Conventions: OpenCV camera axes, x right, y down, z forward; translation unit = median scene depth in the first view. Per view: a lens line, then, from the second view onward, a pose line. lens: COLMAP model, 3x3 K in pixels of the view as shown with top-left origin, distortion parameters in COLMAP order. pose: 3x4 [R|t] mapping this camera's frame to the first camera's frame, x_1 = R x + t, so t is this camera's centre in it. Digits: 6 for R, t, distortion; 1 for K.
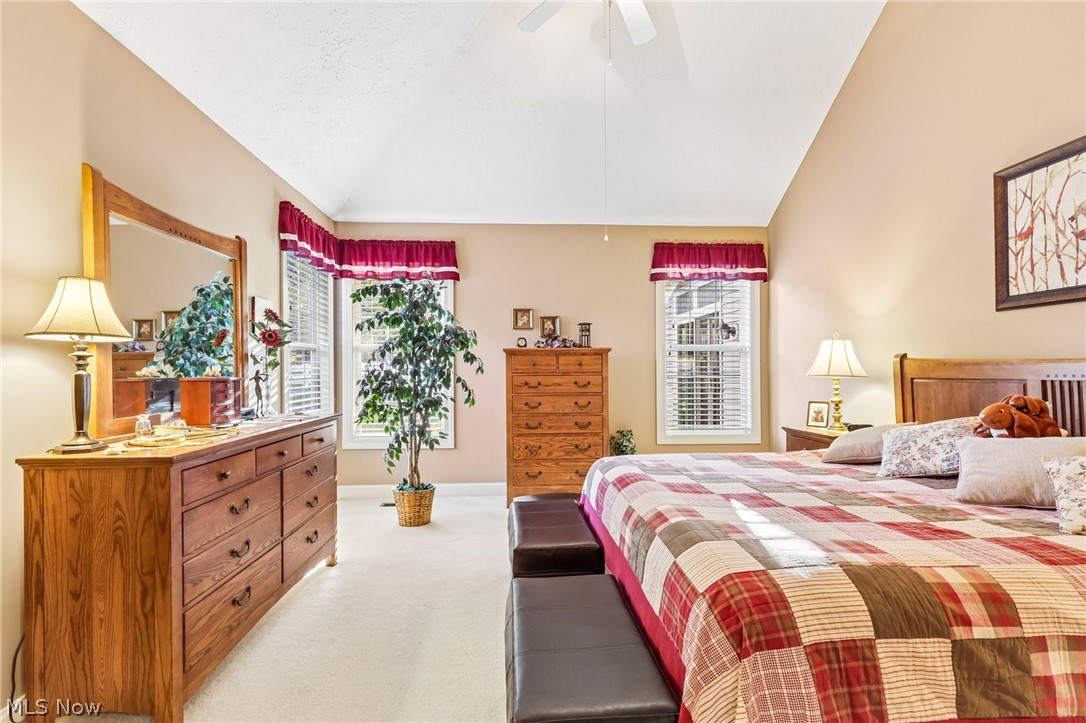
lens RADIAL K [[510.9, 0, 543.6], [0, 510.9, 371.7], [0, 0, 1]] dist [0.001502, -0.000856]
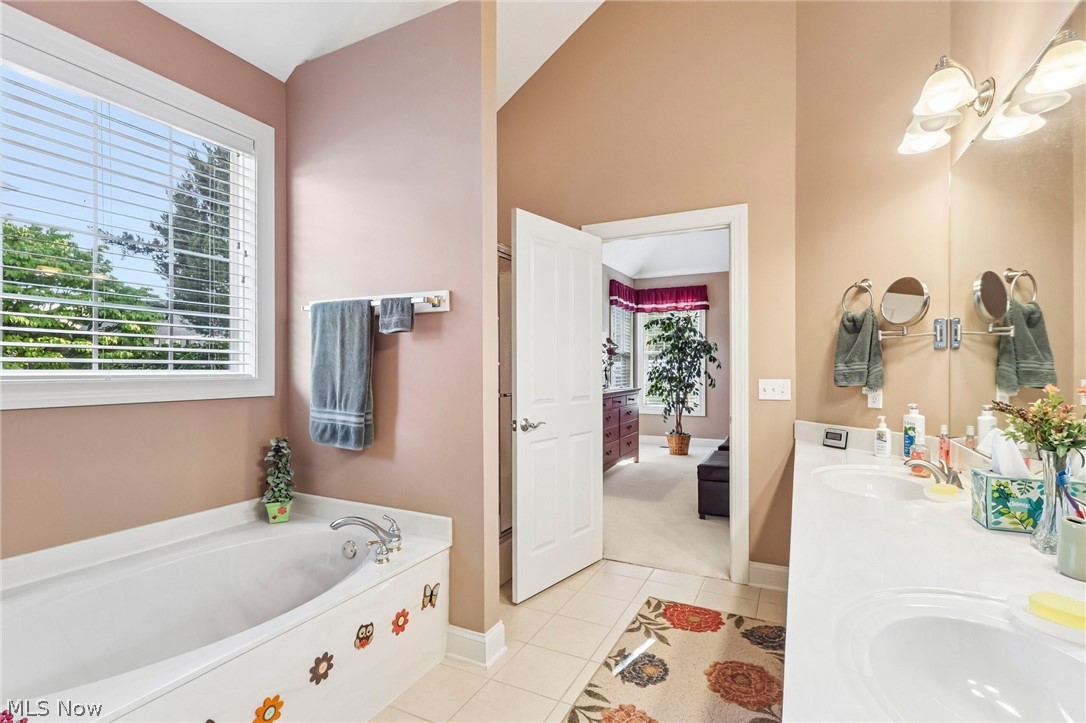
lens RADIAL K [[510.9, 0, 543.6], [0, 510.9, 371.7], [0, 0, 1]] dist [0.001502, -0.000856]
pose [[0.862671, 0.005660, -0.505733, 0.227231], [-0.002359, 0.999972, 0.007168, 0.002698], [0.505759, -0.004991, 0.862660, -0.728188]]
